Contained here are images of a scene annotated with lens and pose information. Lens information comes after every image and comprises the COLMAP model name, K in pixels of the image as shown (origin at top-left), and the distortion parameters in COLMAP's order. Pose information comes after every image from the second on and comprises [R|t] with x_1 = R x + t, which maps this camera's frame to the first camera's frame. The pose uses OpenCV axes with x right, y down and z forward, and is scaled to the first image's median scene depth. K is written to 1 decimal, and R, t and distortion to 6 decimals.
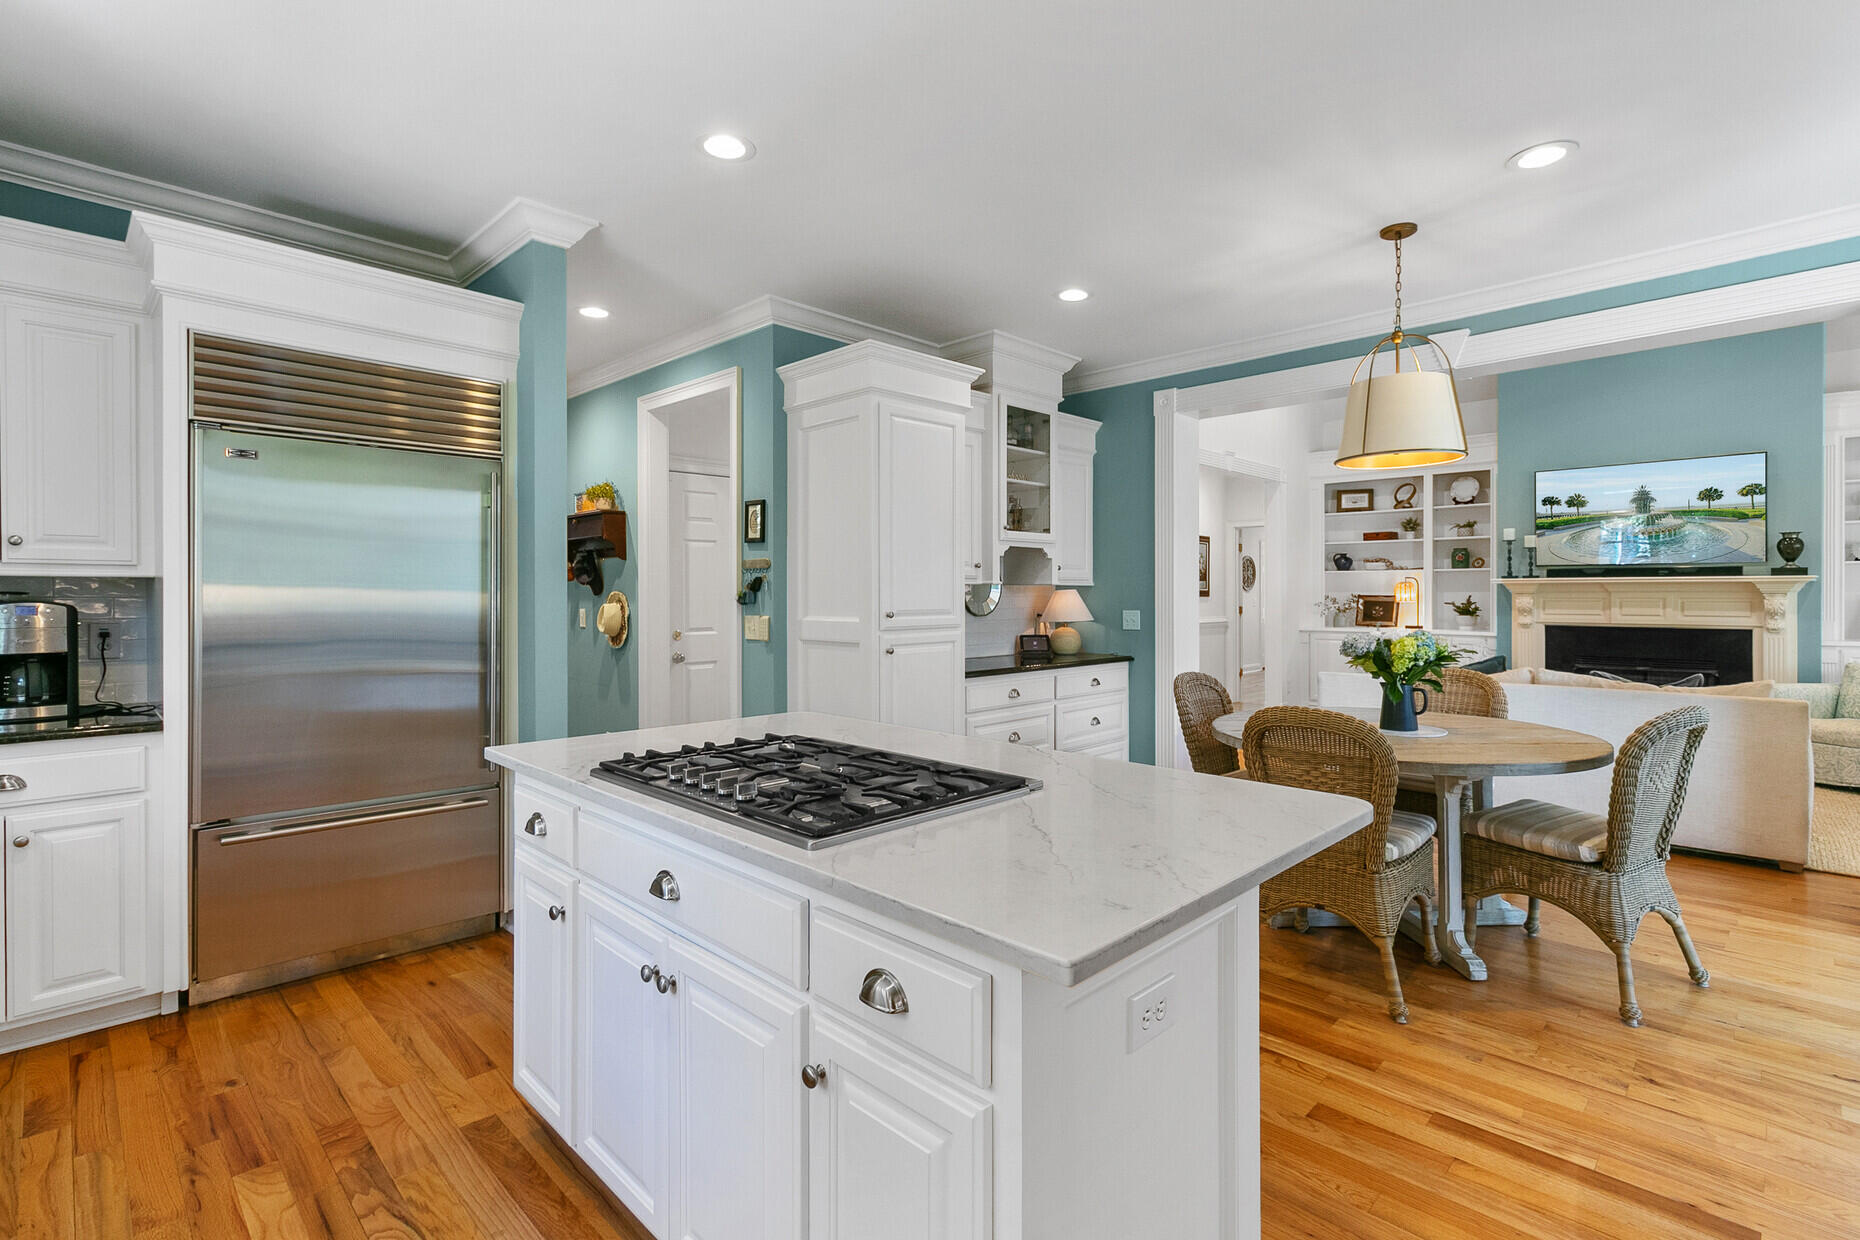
lens RADIAL K [[866.7, 0, 934.9], [0, 866.7, 590.3], [0, 0, 1]] dist [0.004514, 0.000525]
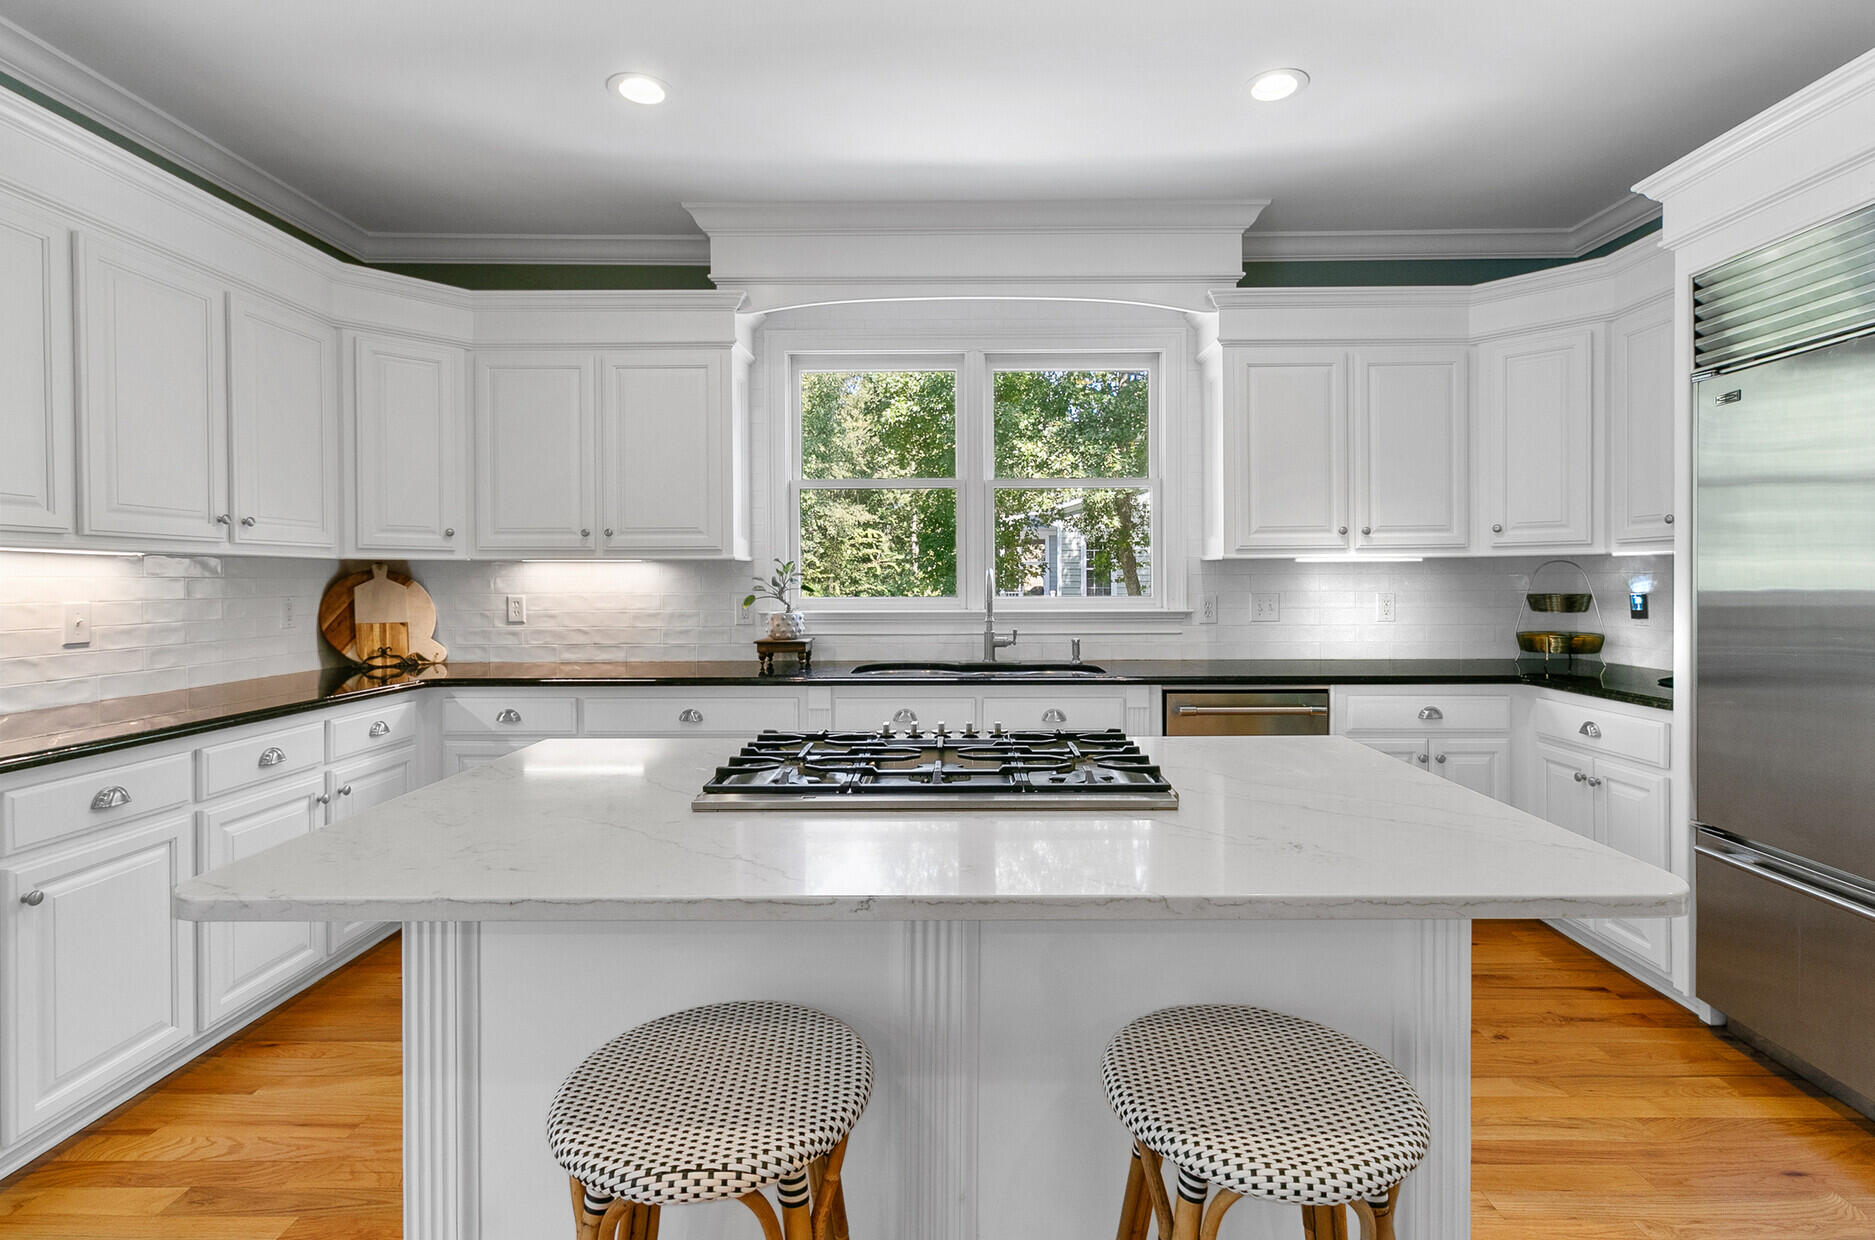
lens RADIAL K [[868.8, 0, 956.0], [0, 868.8, 587.0], [0, 0, 1]] dist [0.000690, -0.000206]
pose [[-0.719980, 0.008846, -0.693939, 0.318326], [0.006498, 0.999961, 0.006005, 0.014862], [0.693965, -0.000185, -0.720009, 1.085325]]
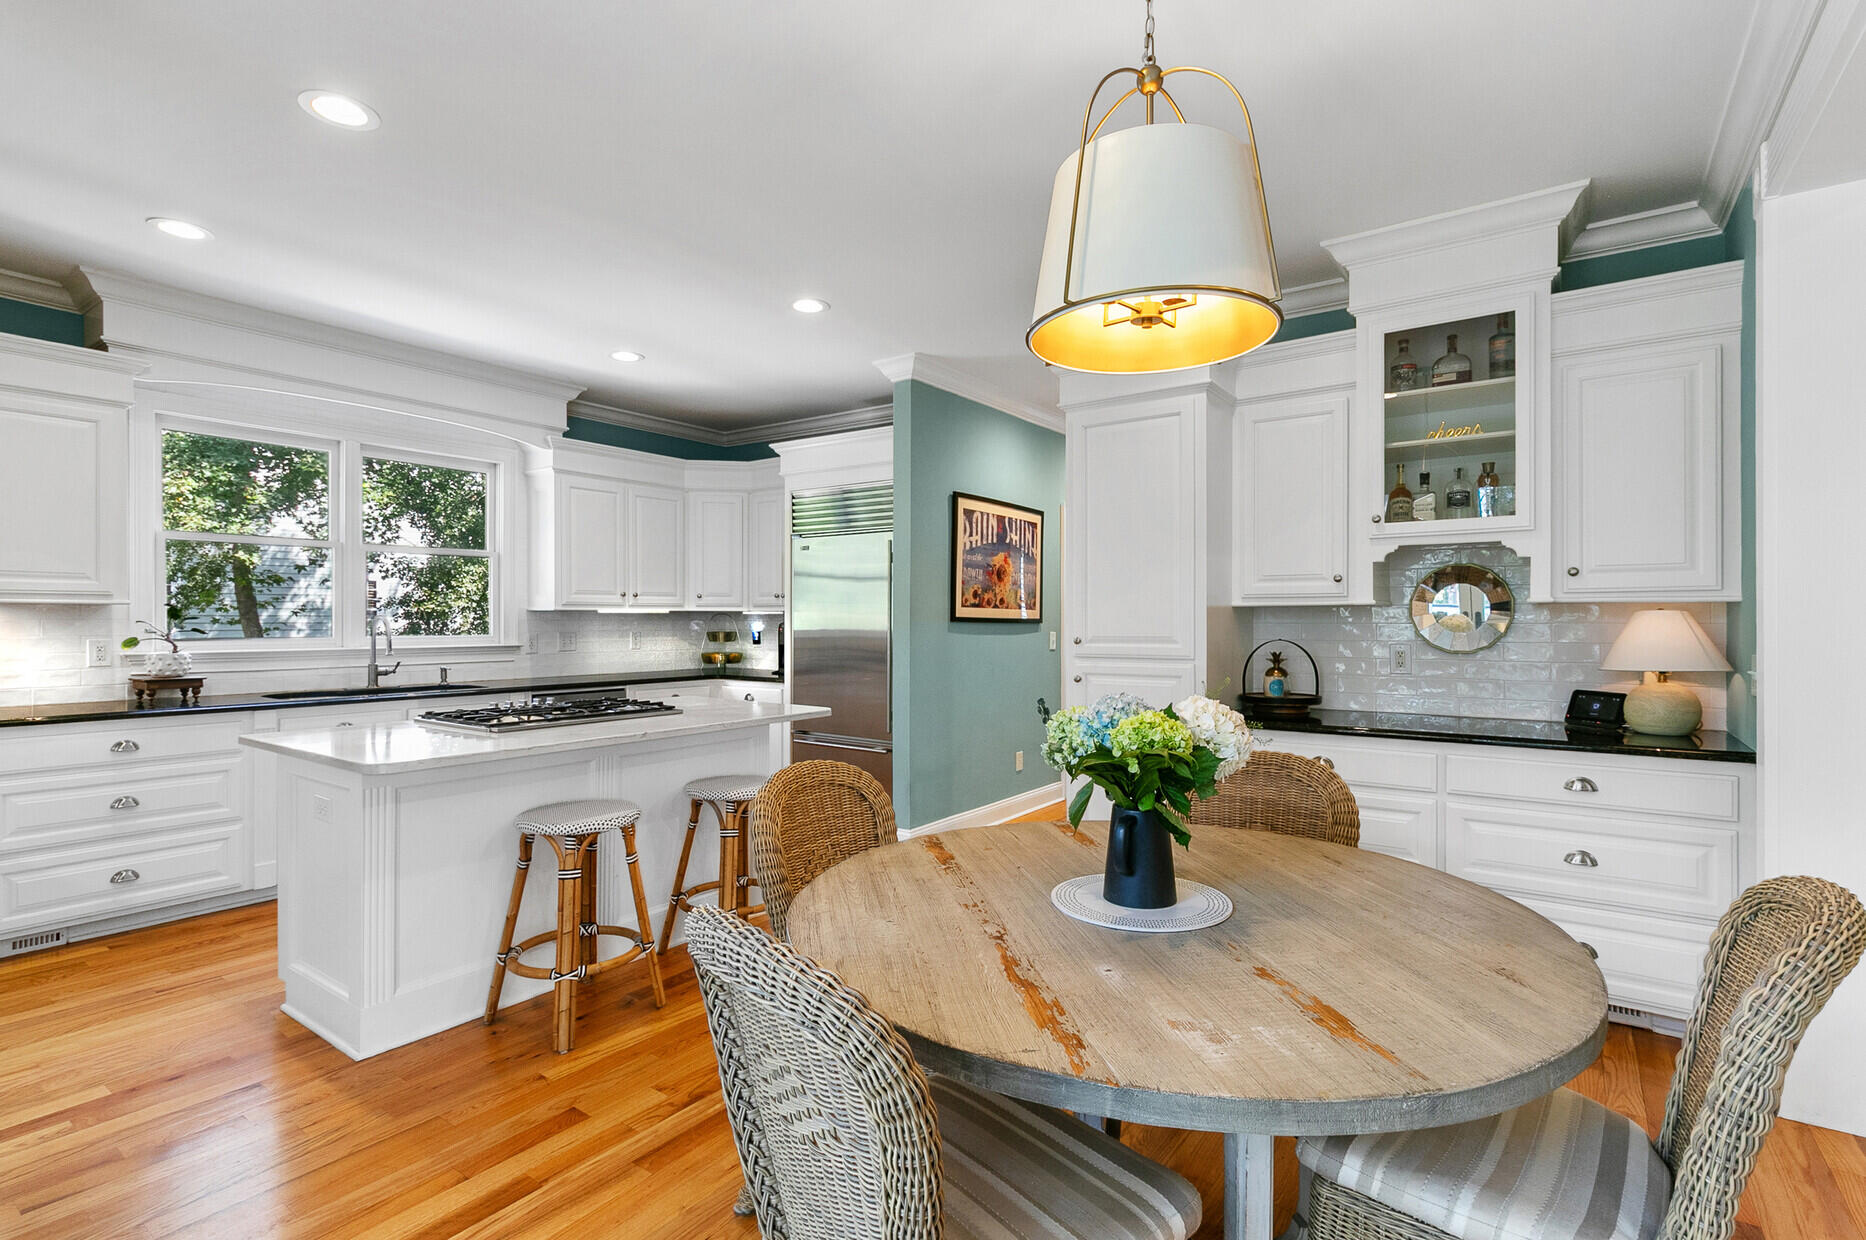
lens RADIAL K [[862.1, 0, 955.5], [0, 862.1, 621.3], [0, 0, 1]] dist [0.000068, -0.000215]
pose [[0.175813, 0.001459, -0.984422, 1.203406], [0.001674, 0.999997, 0.001781, 0.007105], [0.984422, -0.001961, 0.175810, 0.992978]]
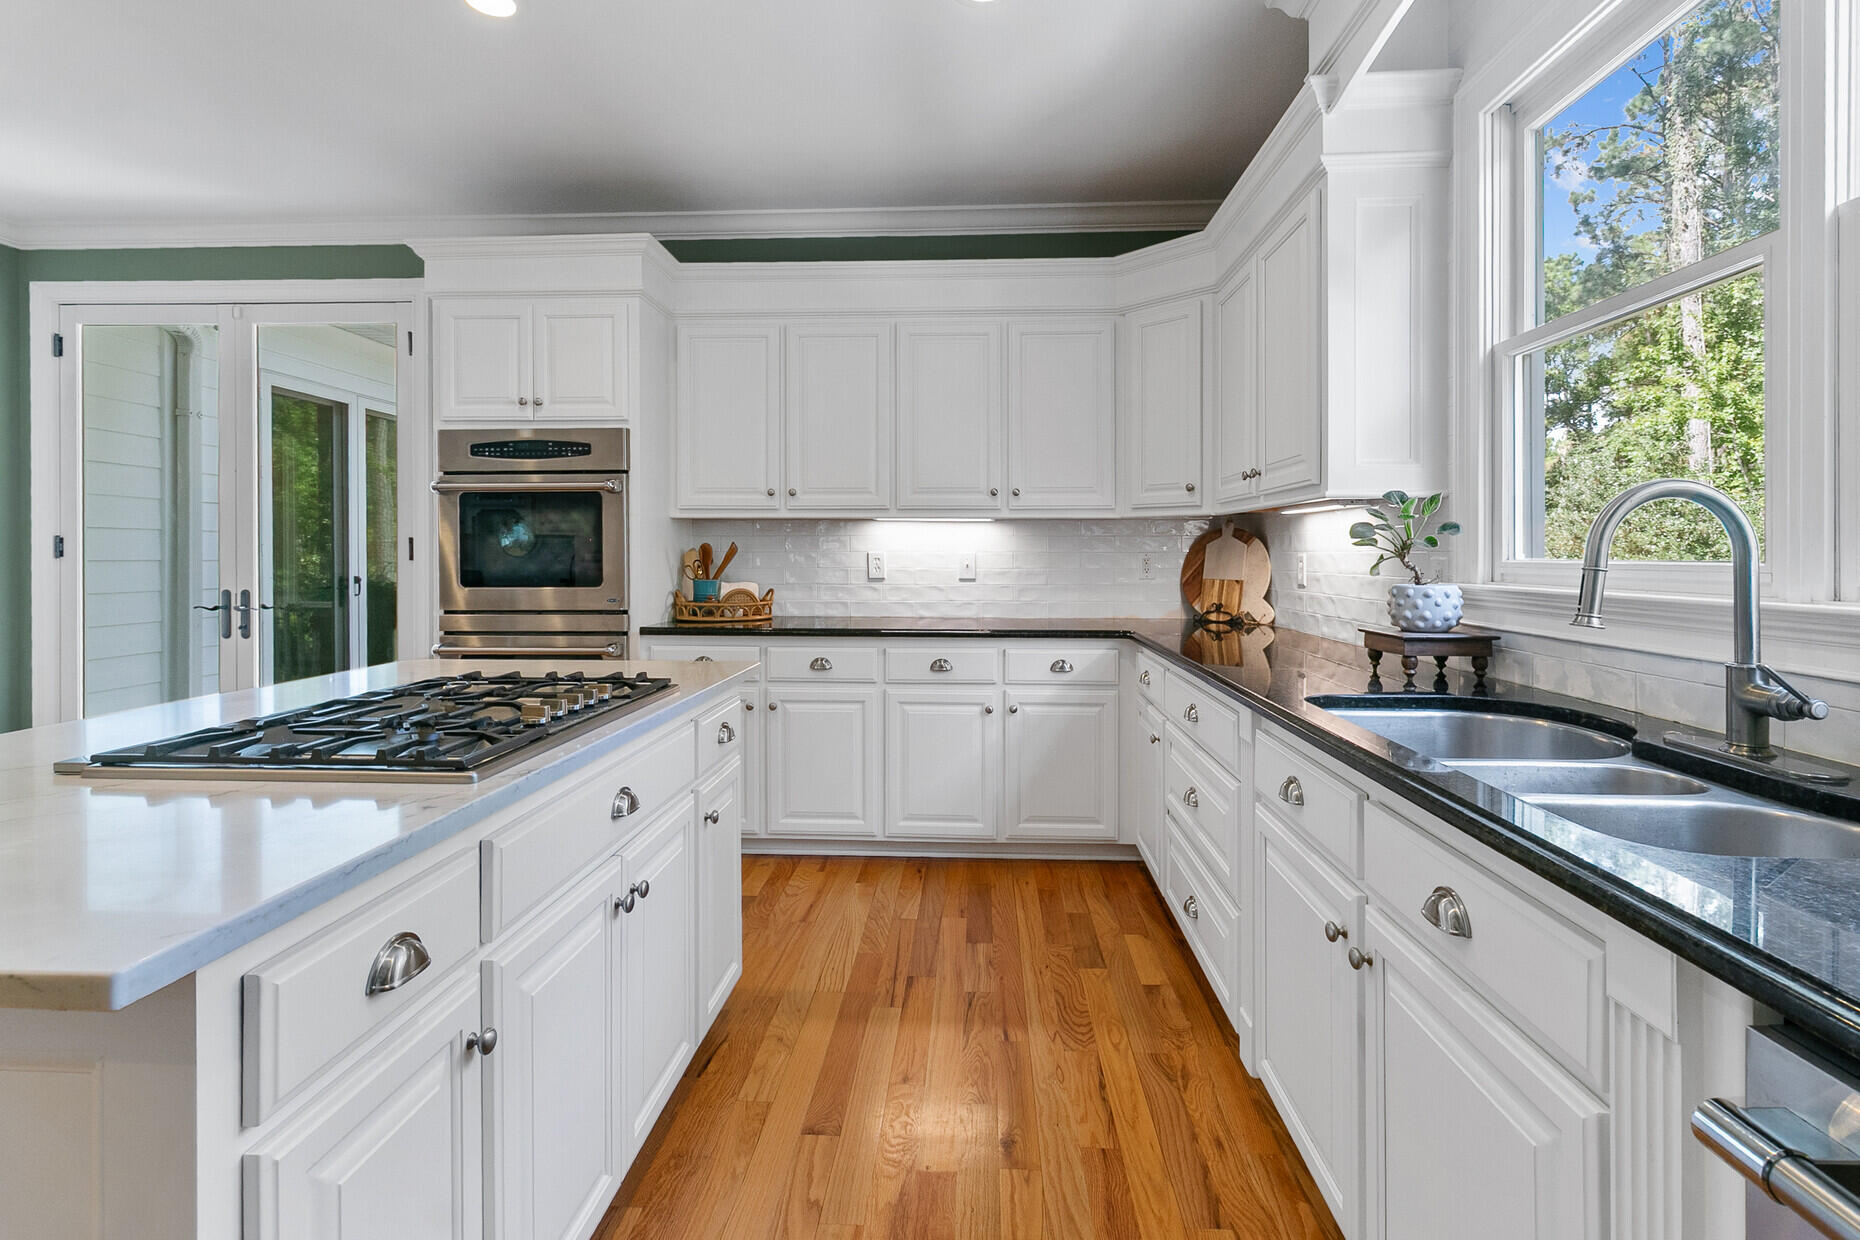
lens RADIAL K [[884.5, 0, 927.4], [0, 884.5, 562.1], [0, 0, 1]] dist [0.005895, 0.000240]
pose [[-0.658434, -0.008333, 0.752593, -0.680182], [-0.004378, 0.999964, 0.007241, 0.036181], [-0.752626, 0.001473, -0.658447, 0.791811]]
